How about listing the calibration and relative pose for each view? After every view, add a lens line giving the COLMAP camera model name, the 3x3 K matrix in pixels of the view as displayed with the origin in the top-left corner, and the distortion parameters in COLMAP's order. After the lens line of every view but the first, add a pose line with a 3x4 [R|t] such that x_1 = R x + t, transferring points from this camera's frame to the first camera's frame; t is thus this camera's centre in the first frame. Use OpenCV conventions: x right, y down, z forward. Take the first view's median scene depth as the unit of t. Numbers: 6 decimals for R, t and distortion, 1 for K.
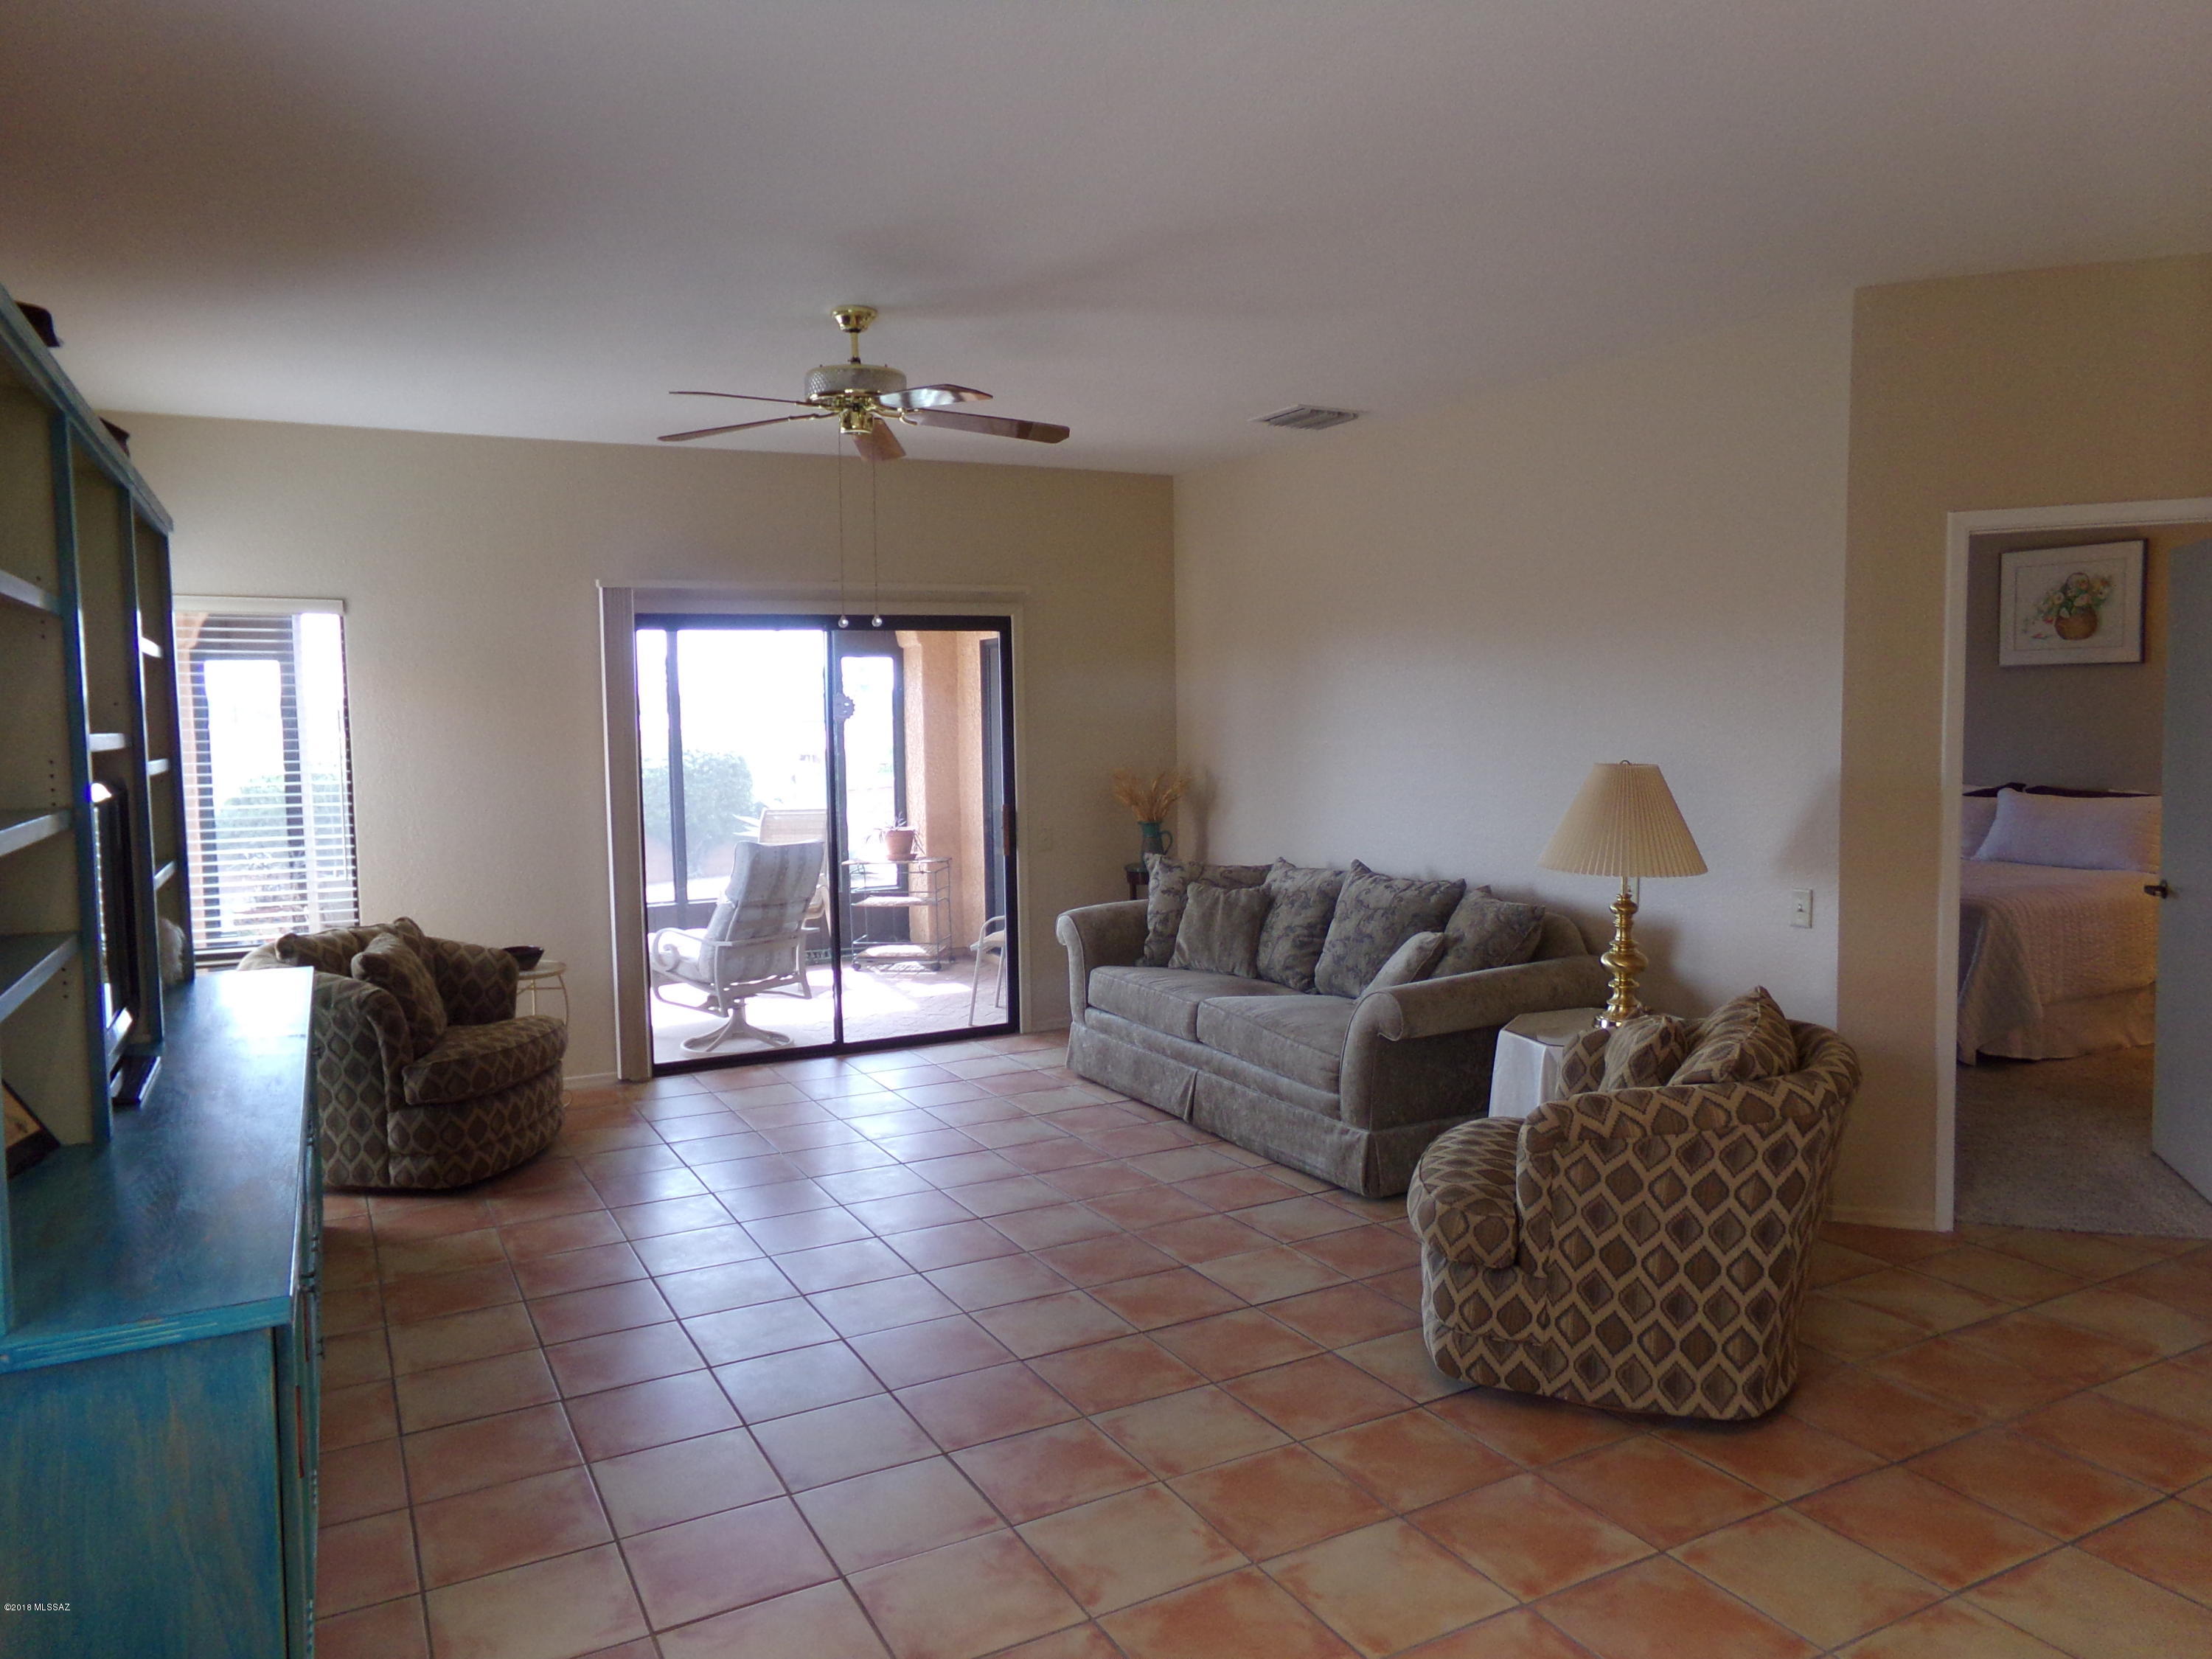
lens RADIAL K [[1517.0, 0, 1102.0], [0, 1517.0, 819.6], [0, 0, 1]] dist [0.002013, 0.045739]
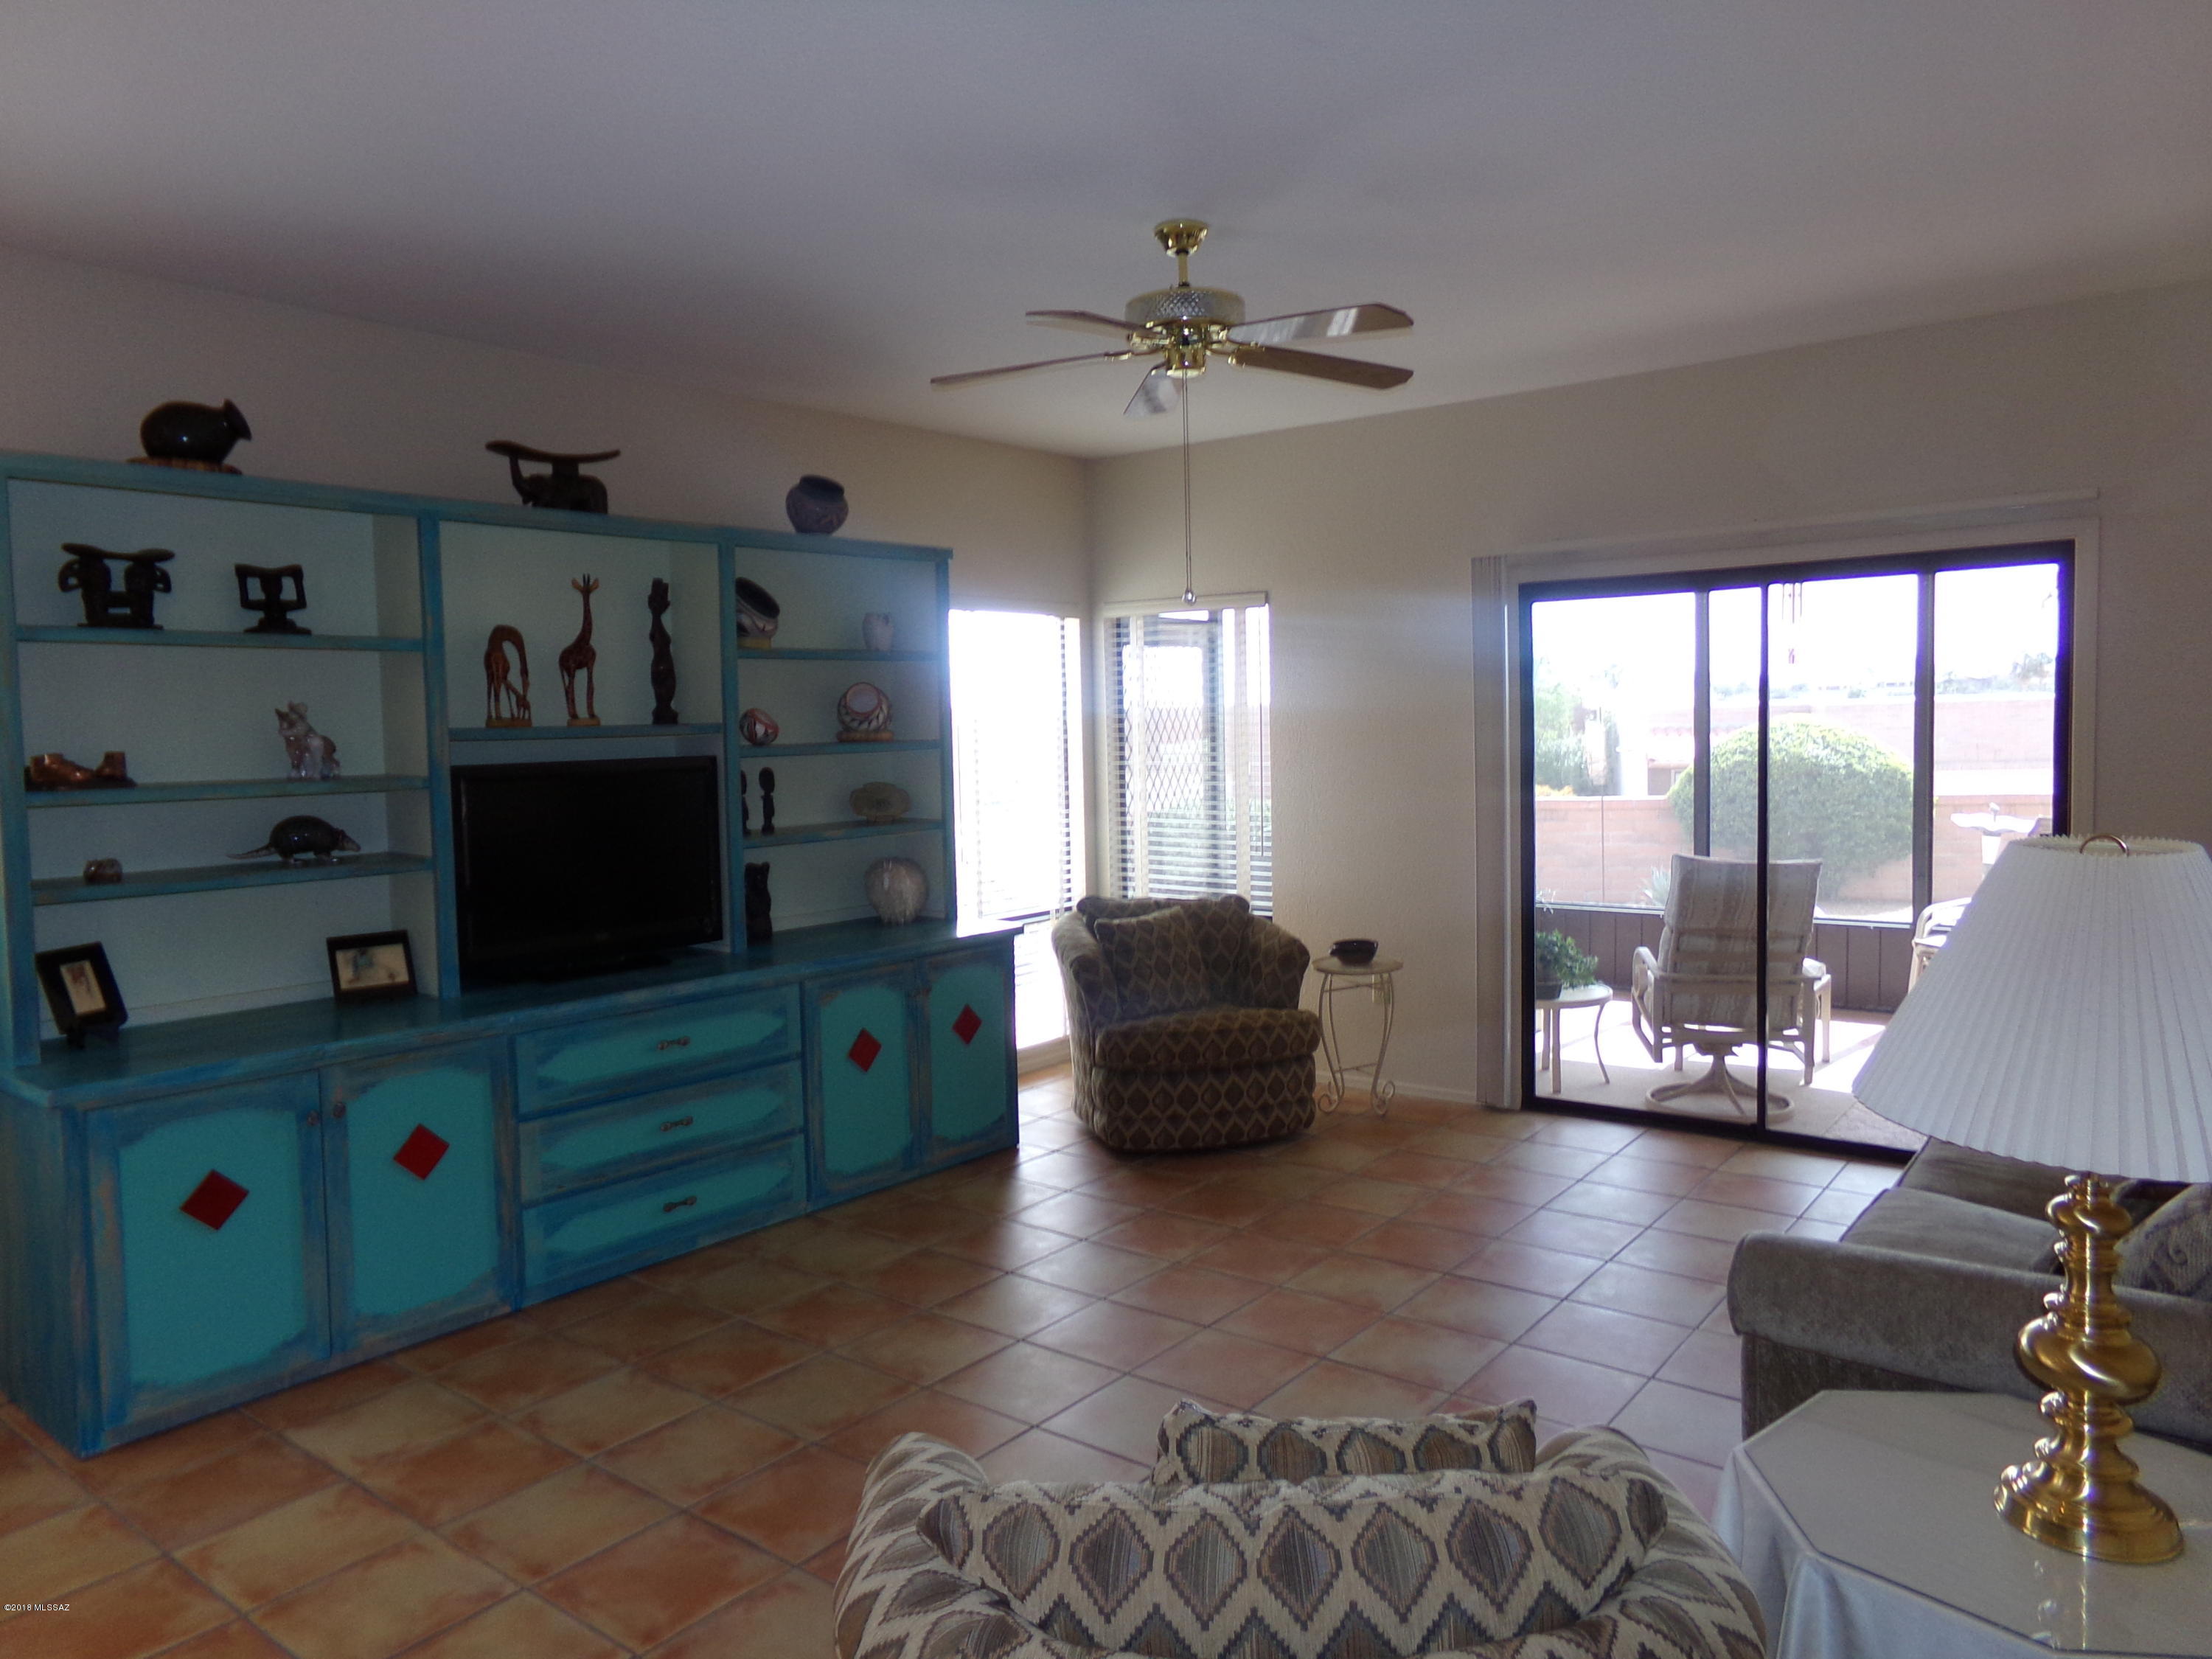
lens RADIAL K [[1517.0, 0, 1102.0], [0, 1517.0, 819.6], [0, 0, 1]] dist [0.002013, 0.045739]
pose [[0.398417, 0.071867, -0.914385, 0.611480], [-0.046785, 0.997220, 0.057992, -0.053699], [0.916010, 0.019675, 0.400672, 0.628059]]
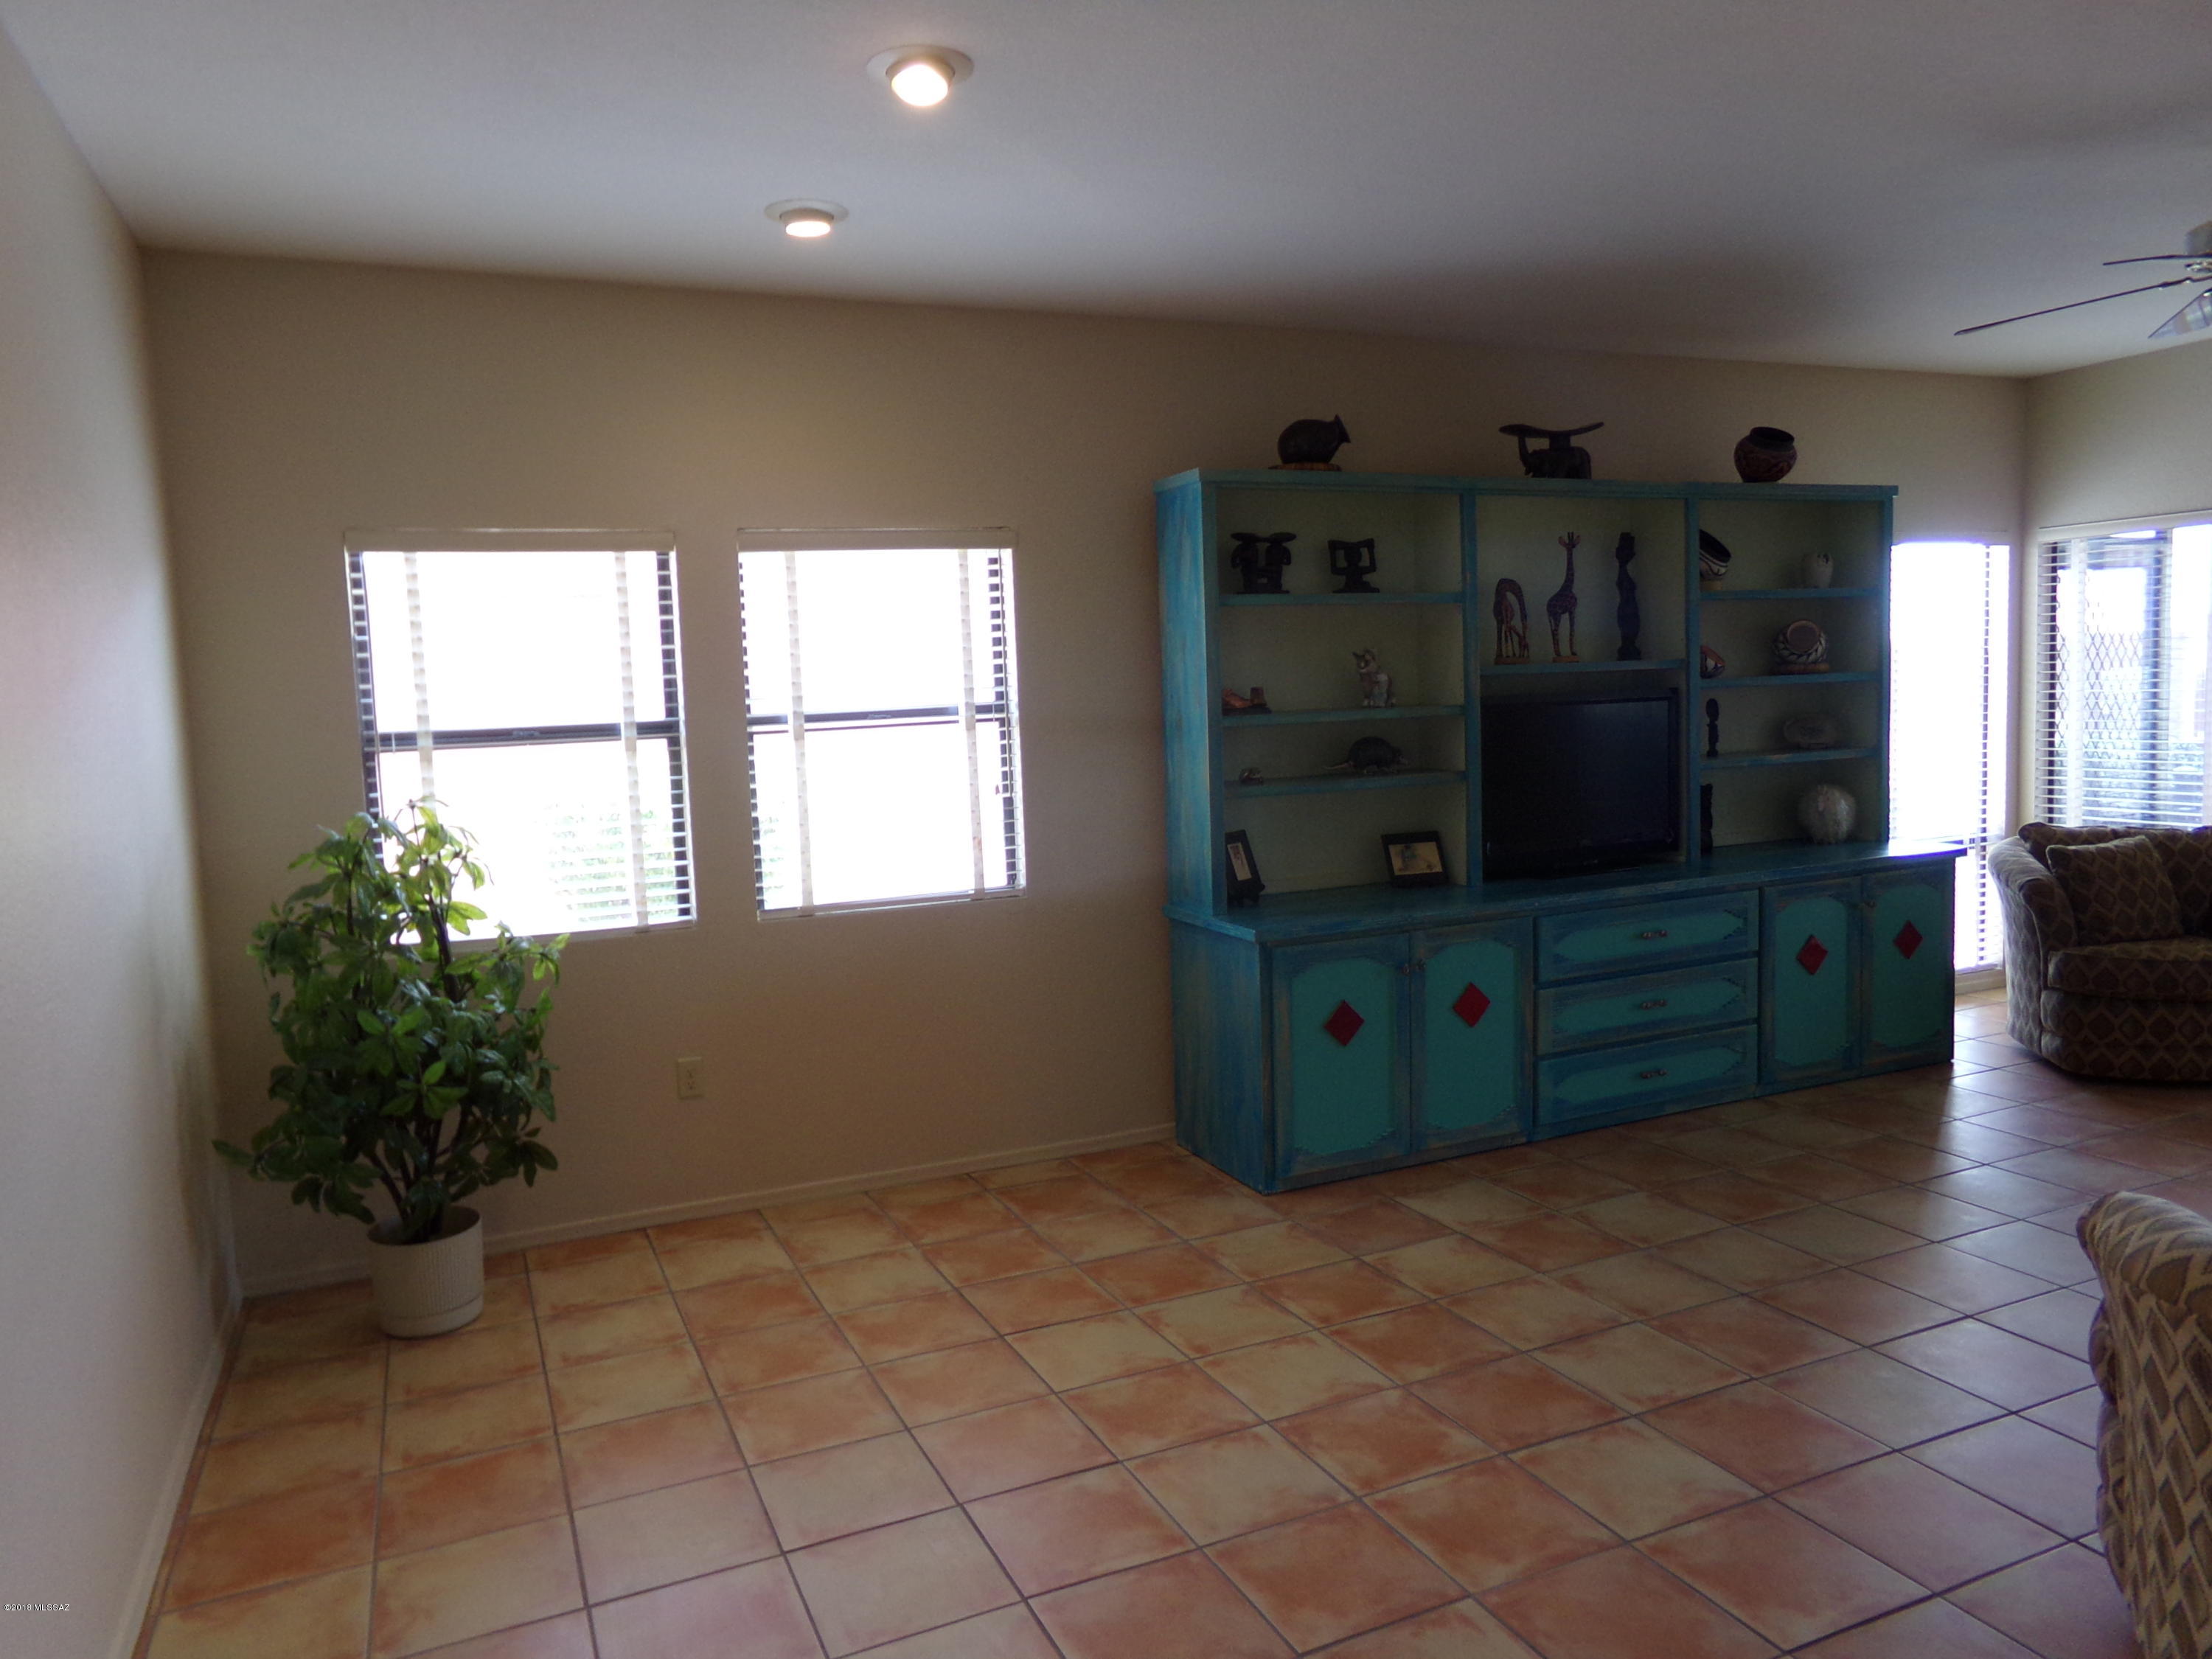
lens RADIAL K [[1516.0, 0, 1110.8], [0, 1516.0, 827.3], [0, 0, 1]] dist [-0.115086, 0.169717]
pose [[-0.067555, 0.112223, -0.991384, 0.744831], [-0.020475, 0.993289, 0.113834, -0.037929], [0.997505, 0.027989, -0.064804, 0.430684]]
